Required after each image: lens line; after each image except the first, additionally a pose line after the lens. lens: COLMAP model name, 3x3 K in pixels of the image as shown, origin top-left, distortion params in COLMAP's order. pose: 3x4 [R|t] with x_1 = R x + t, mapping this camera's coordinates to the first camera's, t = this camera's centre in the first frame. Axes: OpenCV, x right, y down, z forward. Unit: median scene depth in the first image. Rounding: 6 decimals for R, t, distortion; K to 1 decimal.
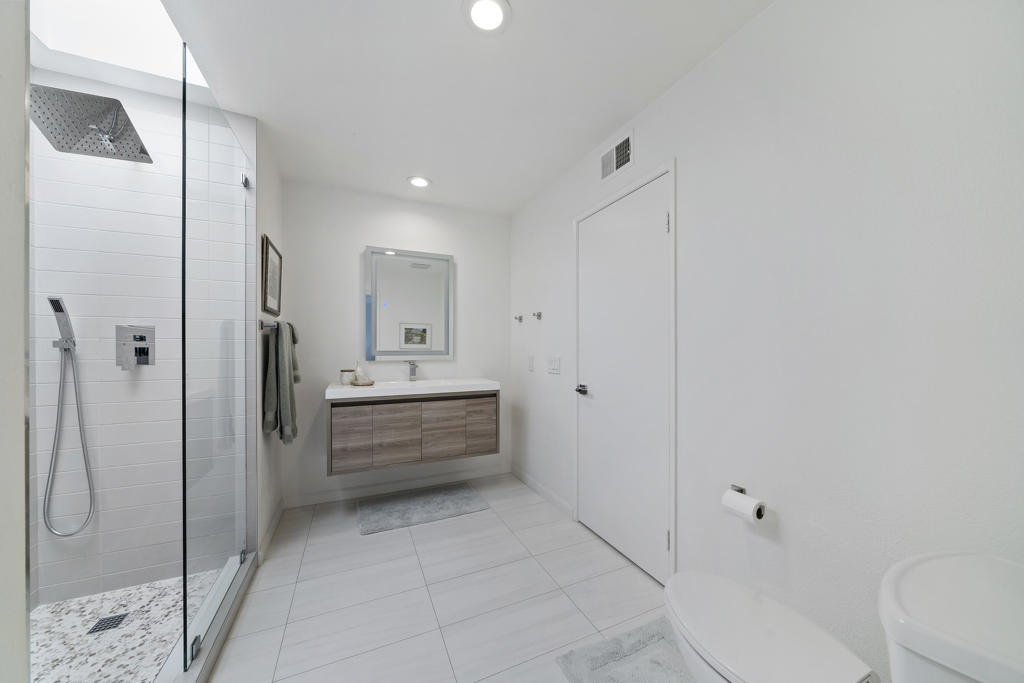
lens RADIAL K [[351.0, 0, 509.4], [0, 351.0, 345.3], [0, 0, 1]] dist [0.000041, 0.000192]
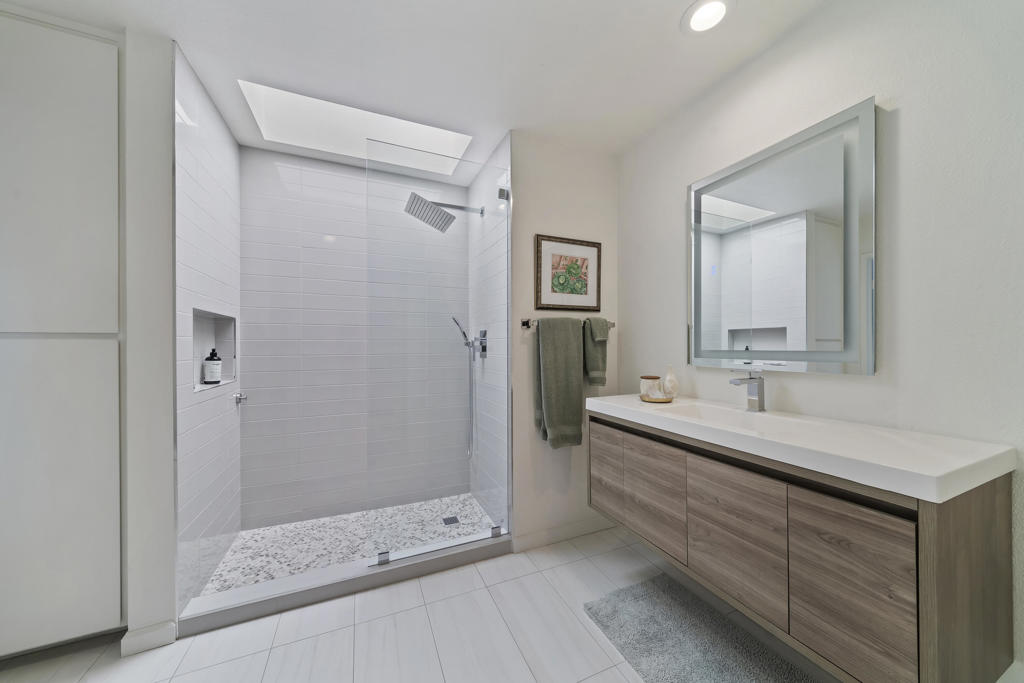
lens RADIAL K [[351.0, 0, 511.5], [0, 351.0, 345.8], [0, 0, 1]] dist [0.000041, 0.000192]
pose [[0.011510, 0.002098, -0.999932, 0.251379], [0.006895, 0.999974, 0.002178, 0.006160], [0.999910, -0.006920, 0.011495, 0.742273]]
